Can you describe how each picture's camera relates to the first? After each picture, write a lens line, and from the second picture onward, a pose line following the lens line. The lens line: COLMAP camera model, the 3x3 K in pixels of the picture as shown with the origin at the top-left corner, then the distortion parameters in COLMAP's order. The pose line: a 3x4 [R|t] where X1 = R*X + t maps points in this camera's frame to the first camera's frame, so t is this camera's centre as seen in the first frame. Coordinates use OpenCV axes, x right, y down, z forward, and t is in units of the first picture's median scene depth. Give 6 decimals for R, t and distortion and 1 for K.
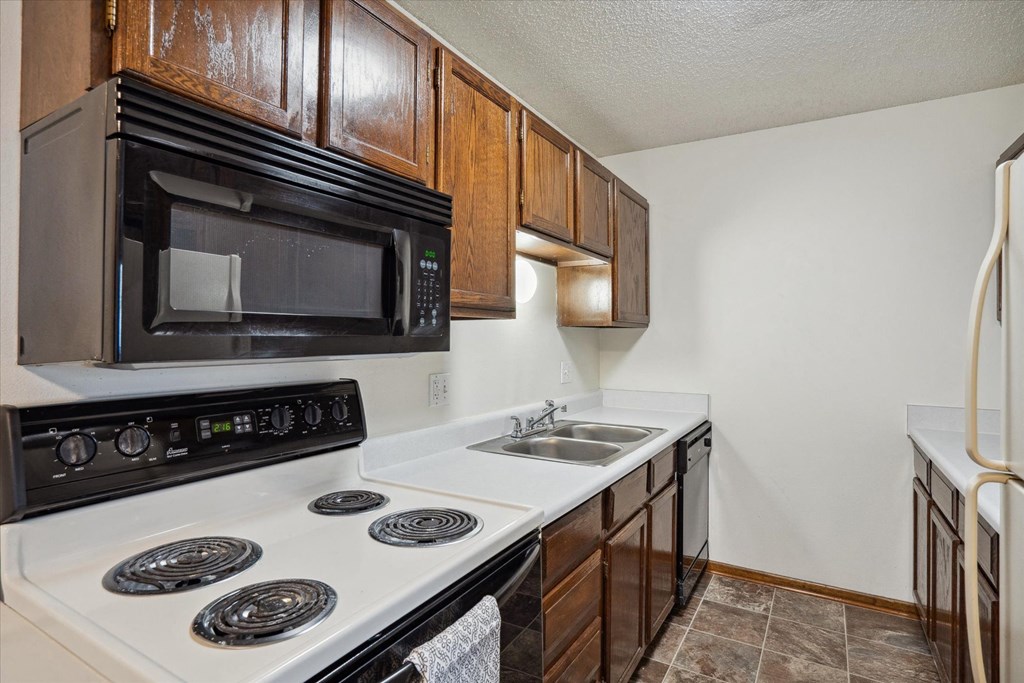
lens RADIAL K [[518.1, 0, 512.0], [0, 518.1, 341.5], [0, 0, 1]] dist [-0.013718, 0.000618]
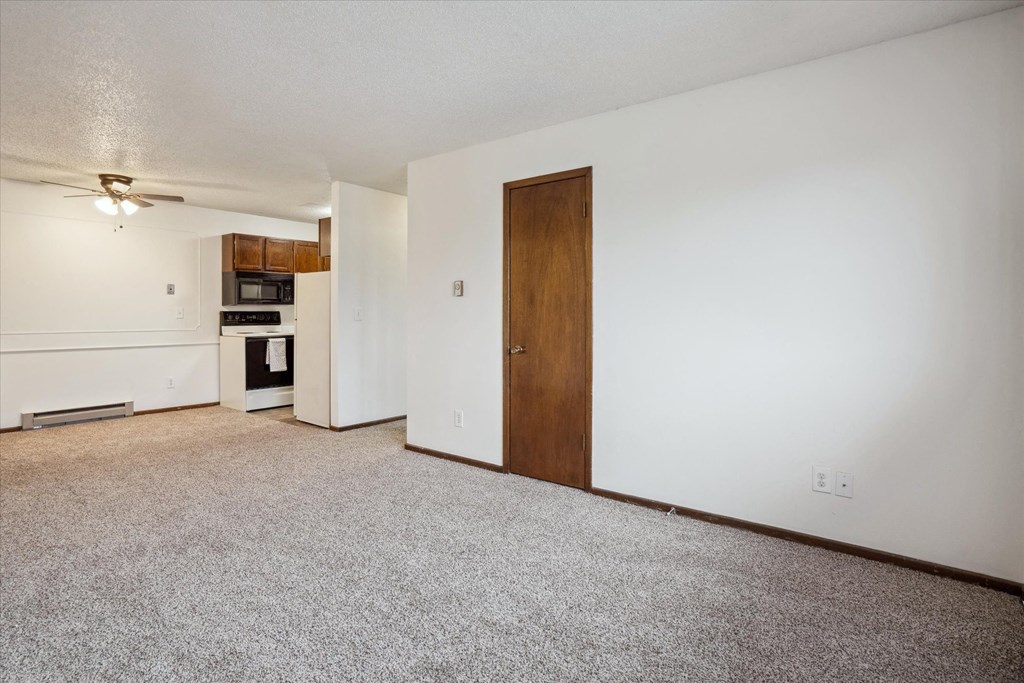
lens RADIAL K [[529.1, 0, 495.8], [0, 529.1, 315.2], [0, 0, 1]] dist [-0.003754, -0.000953]
pose [[0.989218, -0.006259, -0.146319, 2.641567], [0.006009, 0.999980, -0.002152, 0.146620], [0.146330, 0.001250, 0.989235, -3.899330]]
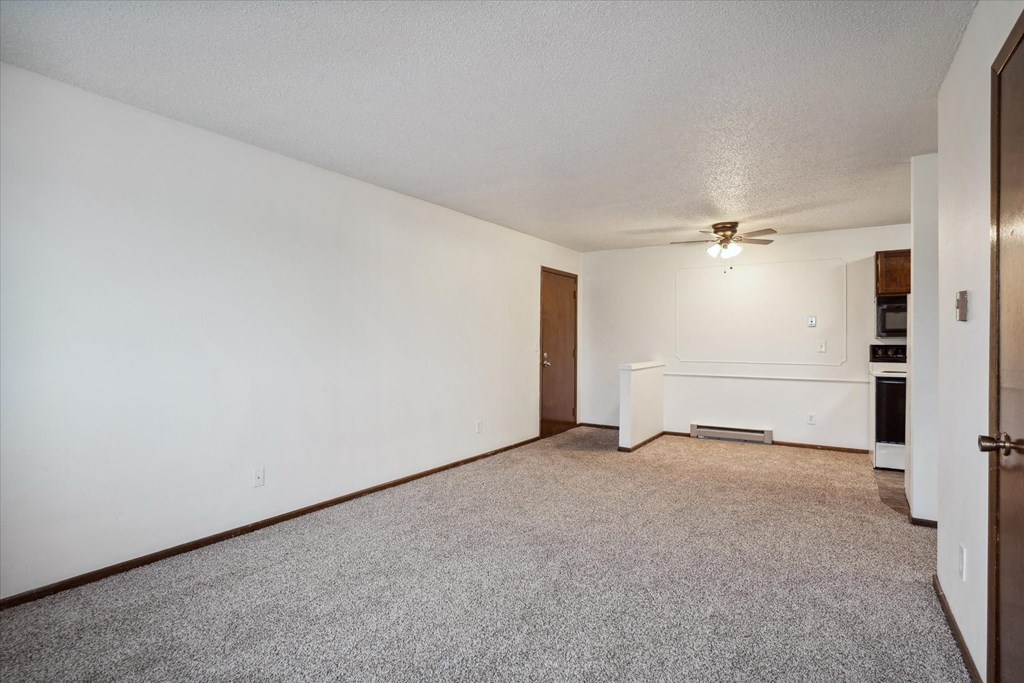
lens RADIAL K [[518.1, 0, 512.0], [0, 518.1, 341.5], [0, 0, 1]] dist [-0.013718, 0.000618]
pose [[-0.028166, -0.007301, -0.999577, 3.578627], [-0.006798, 0.999952, -0.007112, 0.106722], [0.999580, 0.006594, -0.028215, -2.121455]]
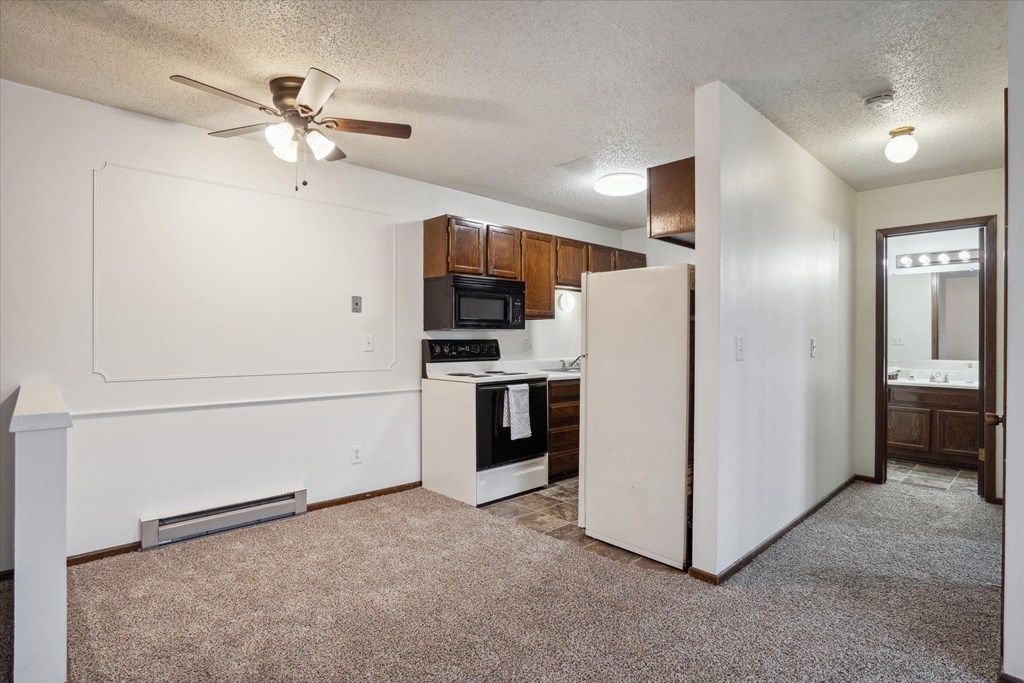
lens RADIAL K [[525.4, 0, 512.0], [0, 525.4, 341.5], [0, 0, 1]] dist [-0.027659, 0.001045]
pose [[0.962673, -0.004256, -0.270635, 0.707239], [0.004224, 0.999991, -0.000703, 0.099520], [0.270636, -0.000467, 0.962682, -2.232608]]
